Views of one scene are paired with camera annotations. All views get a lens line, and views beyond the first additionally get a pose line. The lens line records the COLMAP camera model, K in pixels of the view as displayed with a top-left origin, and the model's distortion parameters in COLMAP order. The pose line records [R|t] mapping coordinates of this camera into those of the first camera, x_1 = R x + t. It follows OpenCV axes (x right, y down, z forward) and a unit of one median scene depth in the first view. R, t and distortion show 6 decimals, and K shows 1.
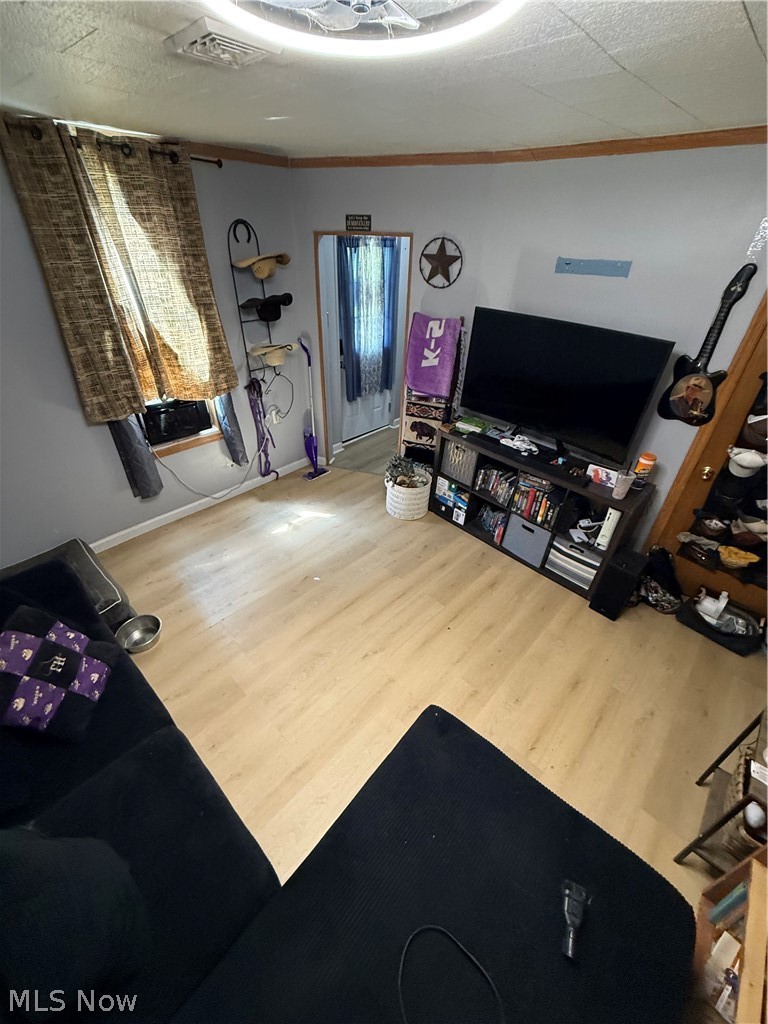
lens RADIAL K [[409.4, 0, 384.0], [0, 409.4, 512.0], [0, 0, 1]] dist [-0.001707, 0.000498]
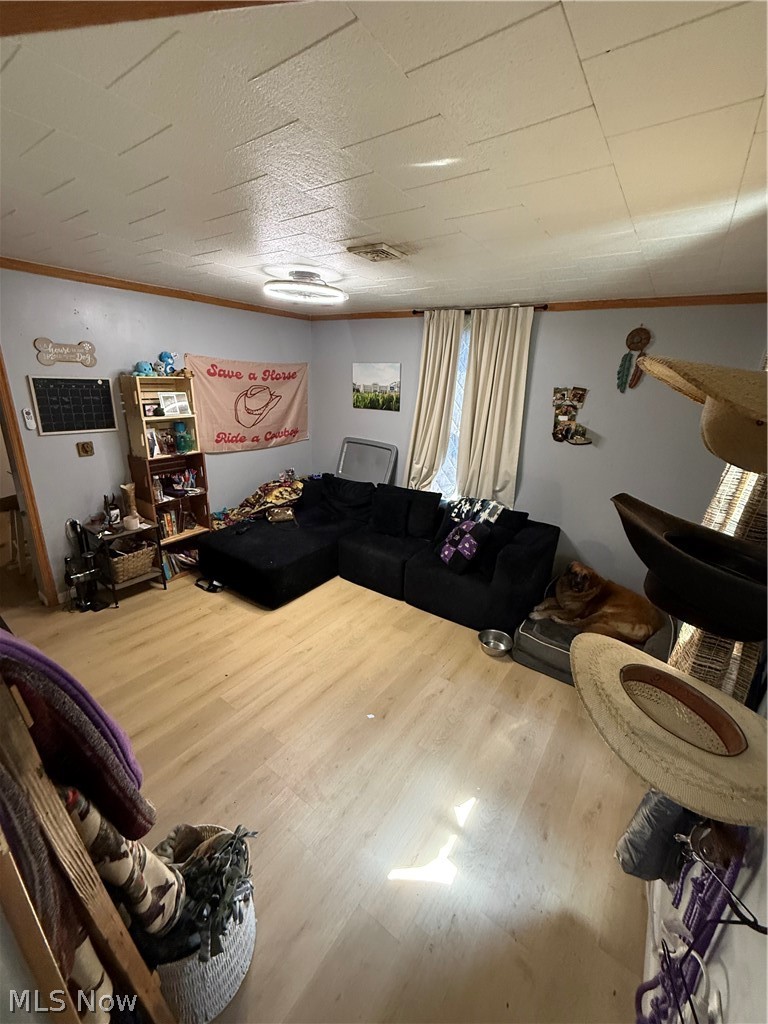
lens RADIAL K [[409.4, 0, 384.0], [0, 409.4, 512.0], [0, 0, 1]] dist [-0.001707, 0.000498]
pose [[-0.988128, -0.026618, -0.151311, -0.059264], [-0.136803, 0.600649, 0.787722, -0.748128], [0.069917, 0.799070, -0.597160, 1.206090]]
